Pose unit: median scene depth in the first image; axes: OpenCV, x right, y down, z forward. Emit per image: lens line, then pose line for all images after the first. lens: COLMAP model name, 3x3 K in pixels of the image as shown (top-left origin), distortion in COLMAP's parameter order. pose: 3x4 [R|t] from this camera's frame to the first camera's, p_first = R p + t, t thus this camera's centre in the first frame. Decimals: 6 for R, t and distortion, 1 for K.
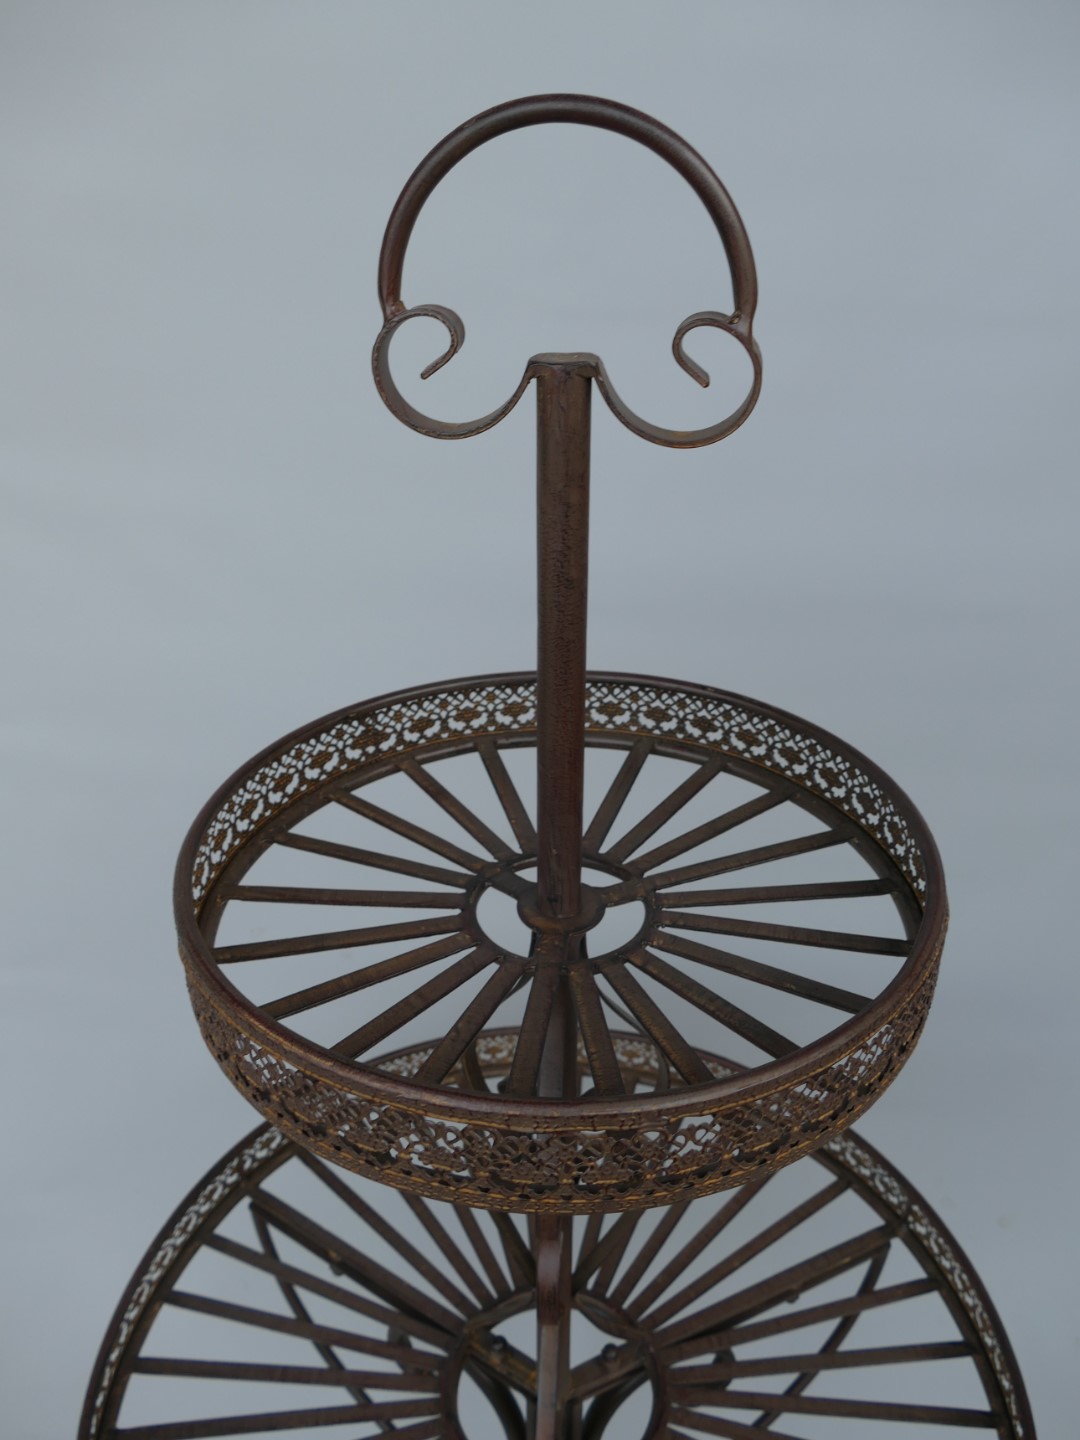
lens RADIAL K [[1158.8, 0, 533.6], [0, 1158.8, 723.0], [0, 0, 1]] dist [-0.011162, 0.013737]
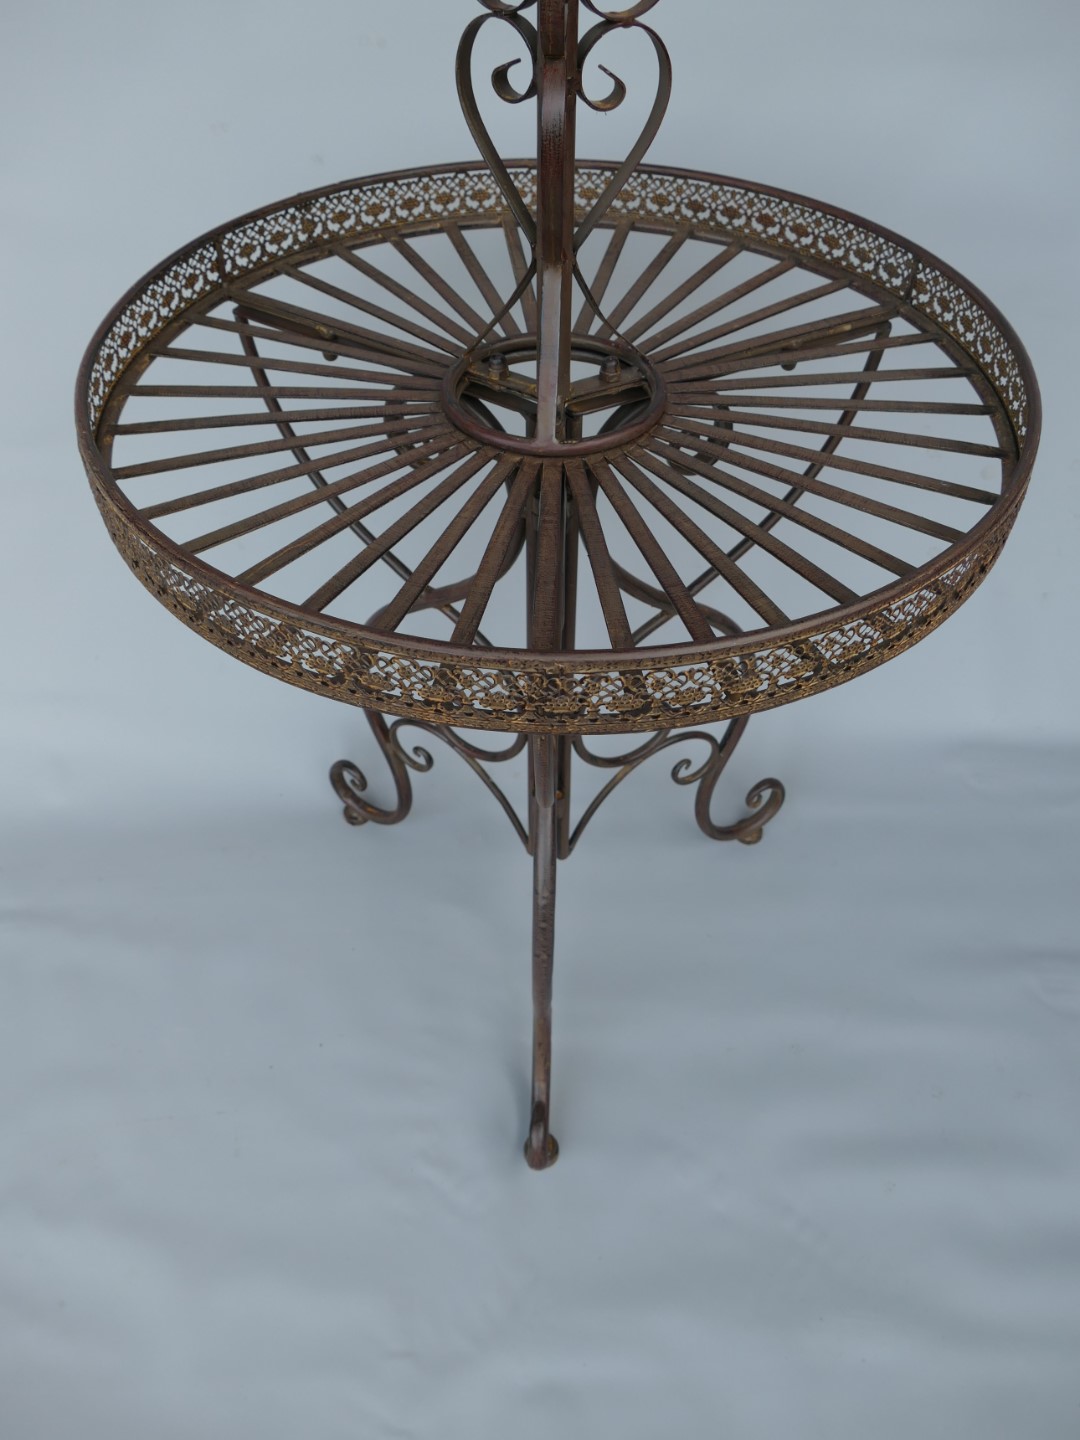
lens RADIAL K [[1158.8, 0, 541.1], [0, 1158.8, 719.5], [0, 0, 1]] dist [-0.011162, 0.013737]
pose [[0.999397, -0.020940, 0.027685, -0.043917], [0.011847, 0.955423, 0.295003, 0.884719], [-0.032628, -0.294497, 0.955095, -0.059381]]
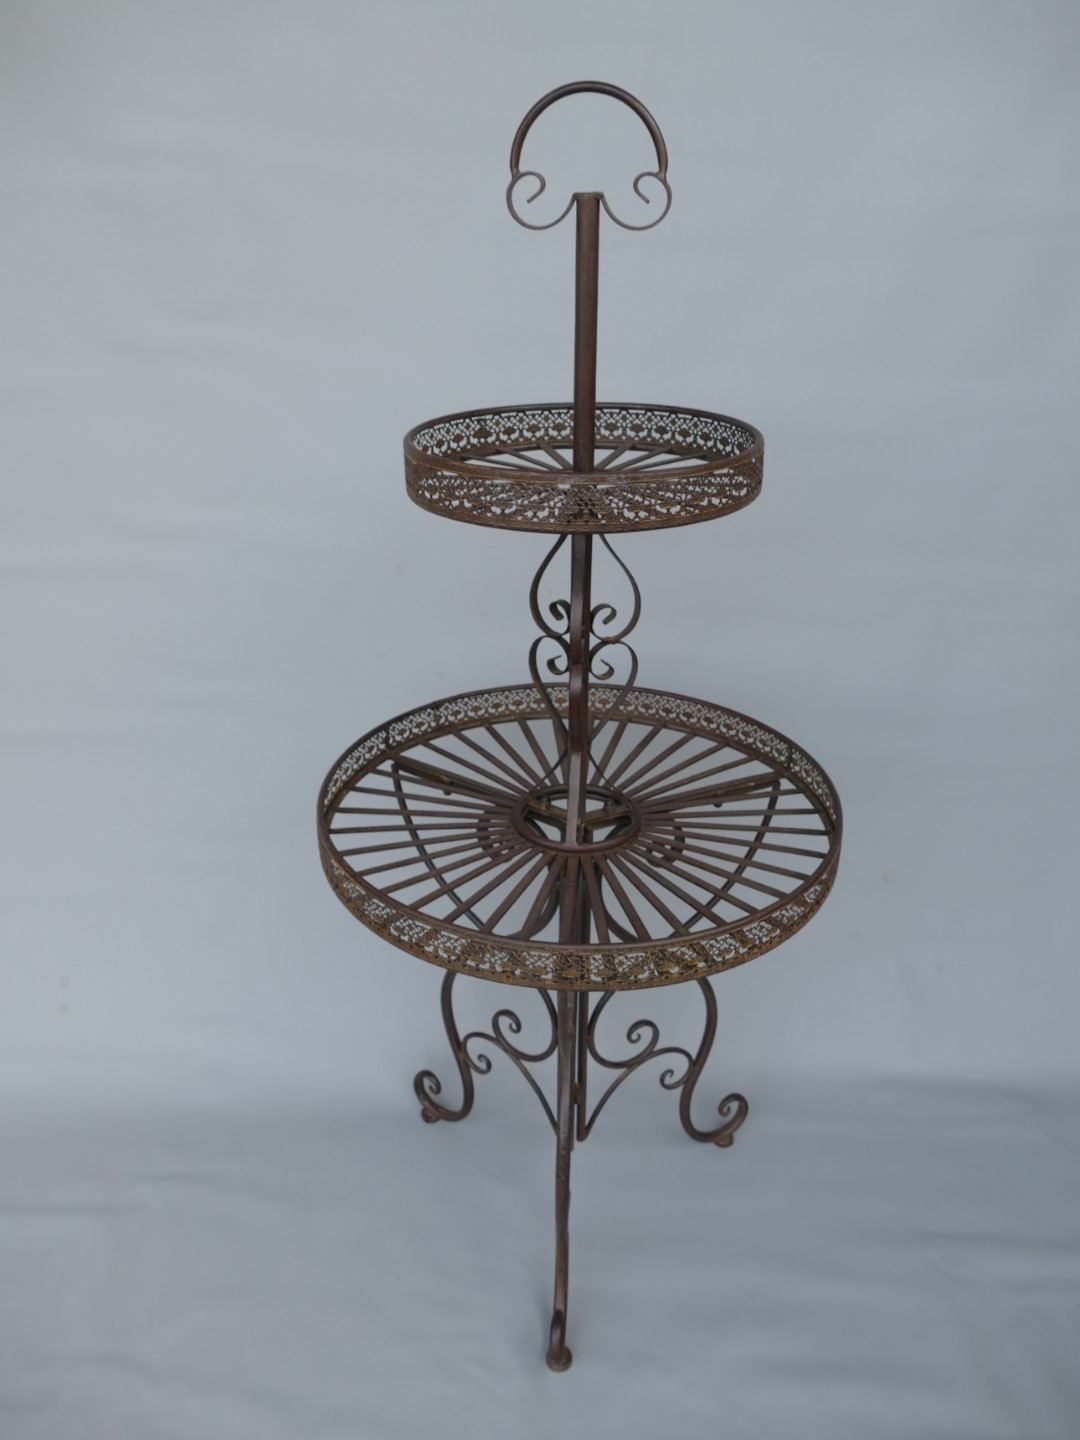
lens RADIAL K [[1158.8, 0, 536.6], [0, 1158.8, 721.5], [0, 0, 1]] dist [-0.011162, 0.013737]
pose [[0.999844, 0.010522, -0.014214, -0.032261], [-0.011249, 0.998579, -0.052087, 0.840182], [0.013645, 0.052239, 0.998541, -1.234499]]
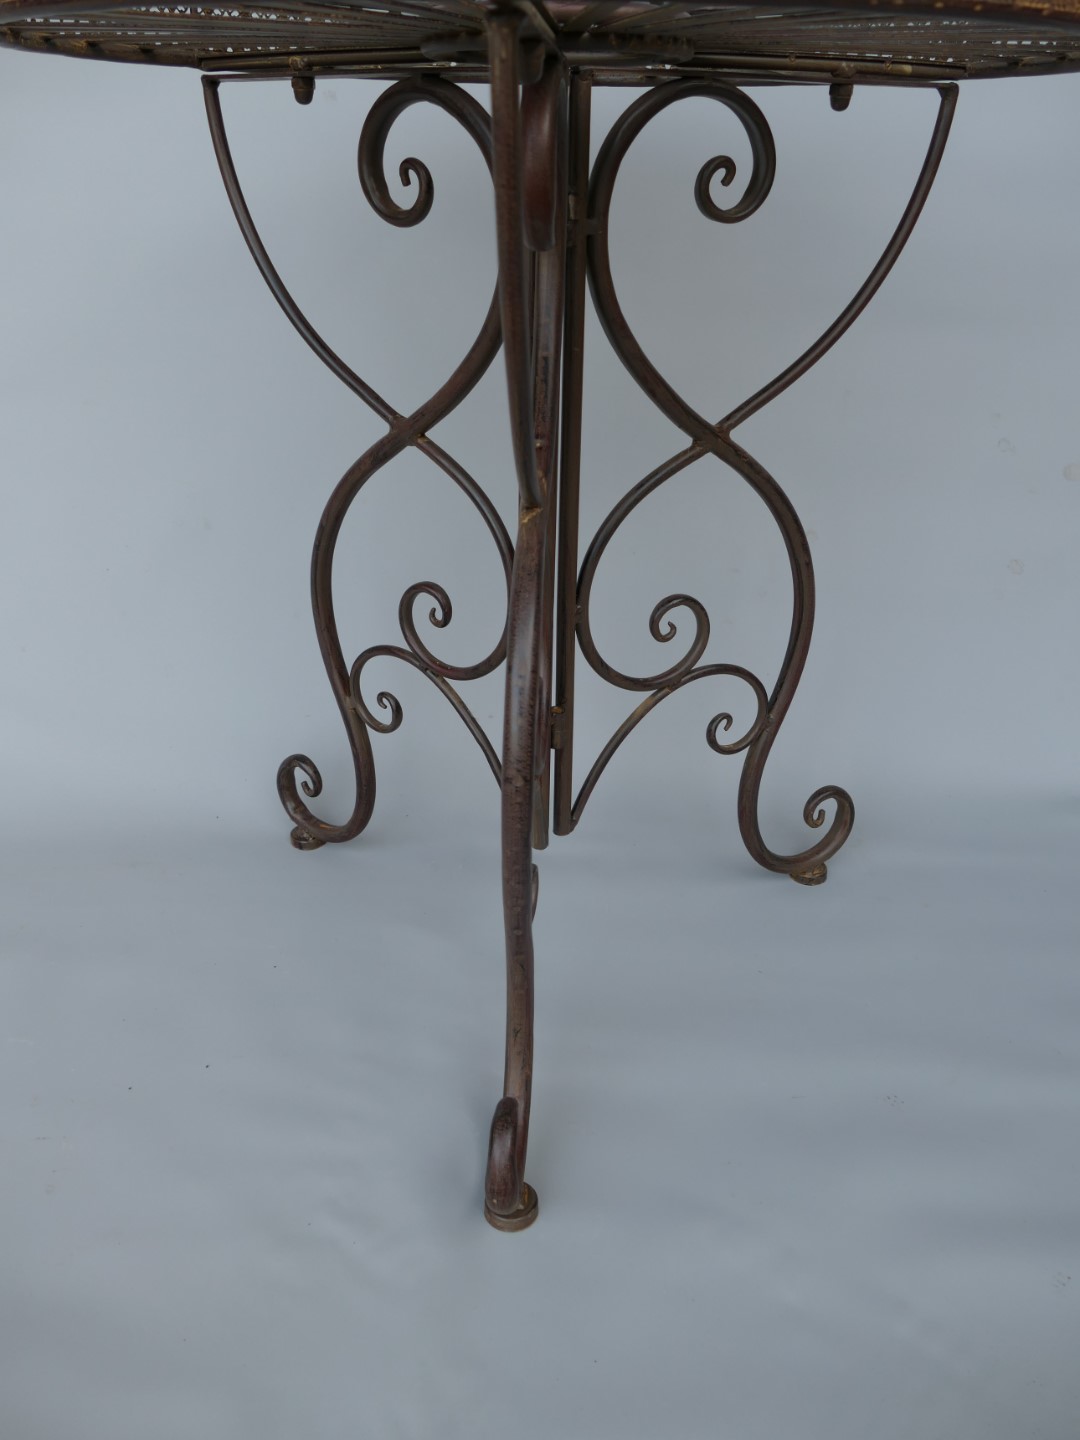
lens RADIAL K [[1158.8, 0, 536.4], [0, 1158.8, 717.5], [0, 0, 1]] dist [-0.011162, 0.013737]
pose [[0.999794, 0.019583, -0.005417, 0.026807], [-0.019803, 0.998832, -0.044070, 1.765436], [0.004548, 0.044168, 0.999014, 0.338998]]
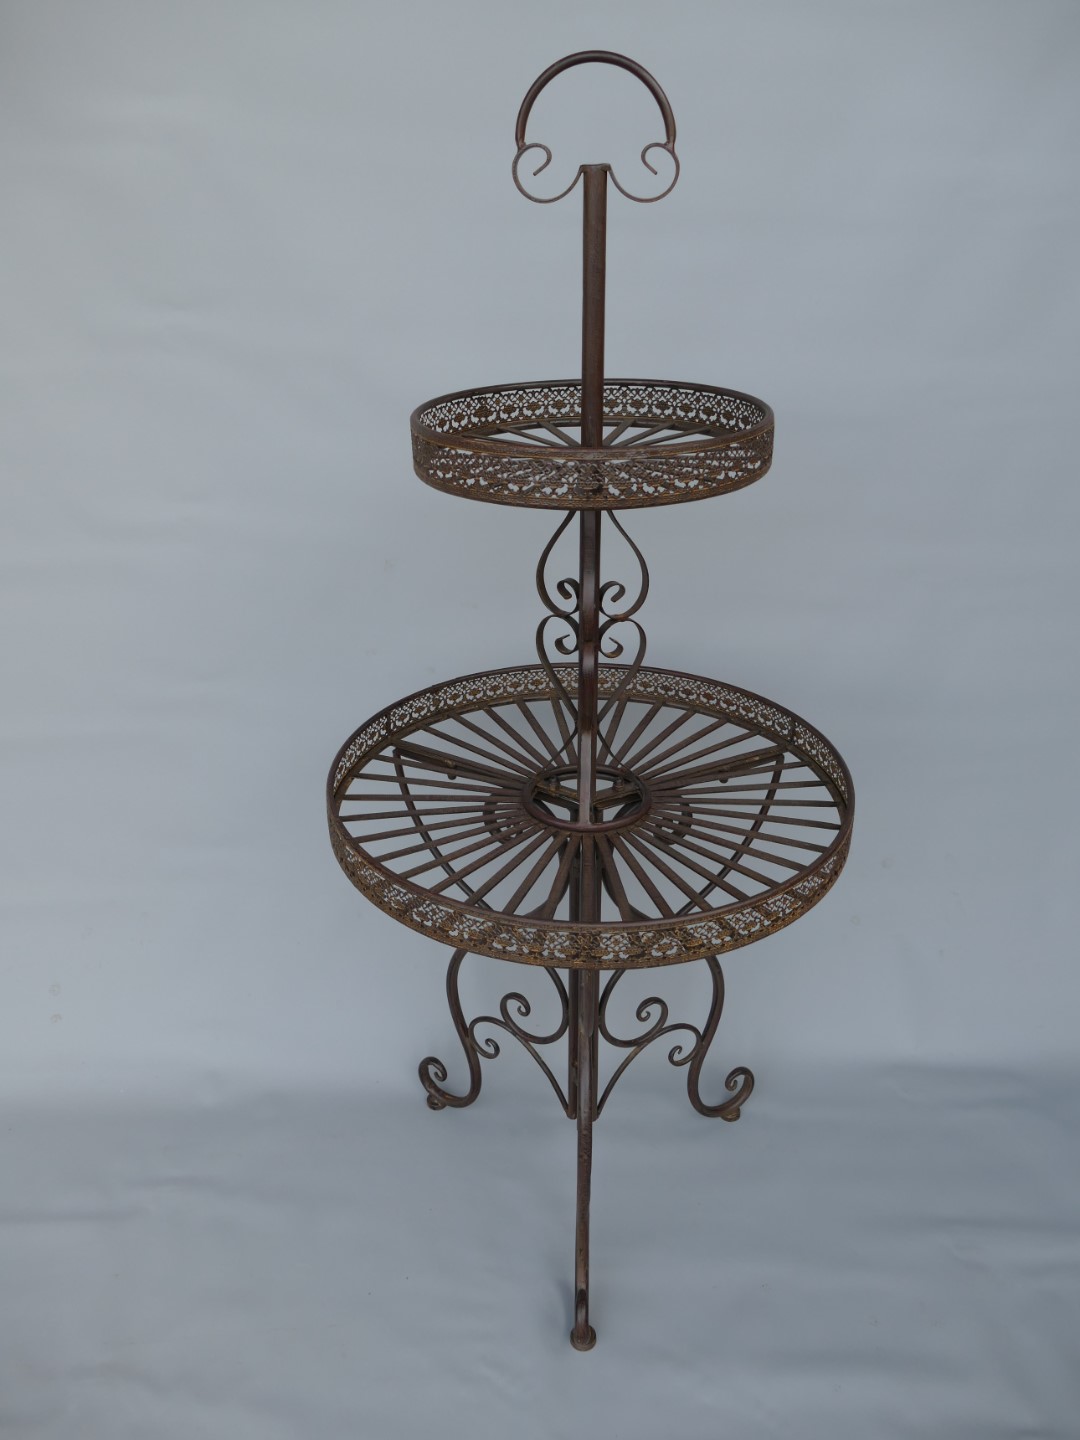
lens RADIAL K [[1158.8, 0, 542.6], [0, 1158.8, 719.2], [0, 0, 1]] dist [-0.011162, 0.013737]
pose [[0.999368, -0.018457, 0.030365, -0.162530], [0.019711, 0.998943, -0.041534, 0.851437], [-0.029566, 0.042107, 0.998676, -1.215536]]
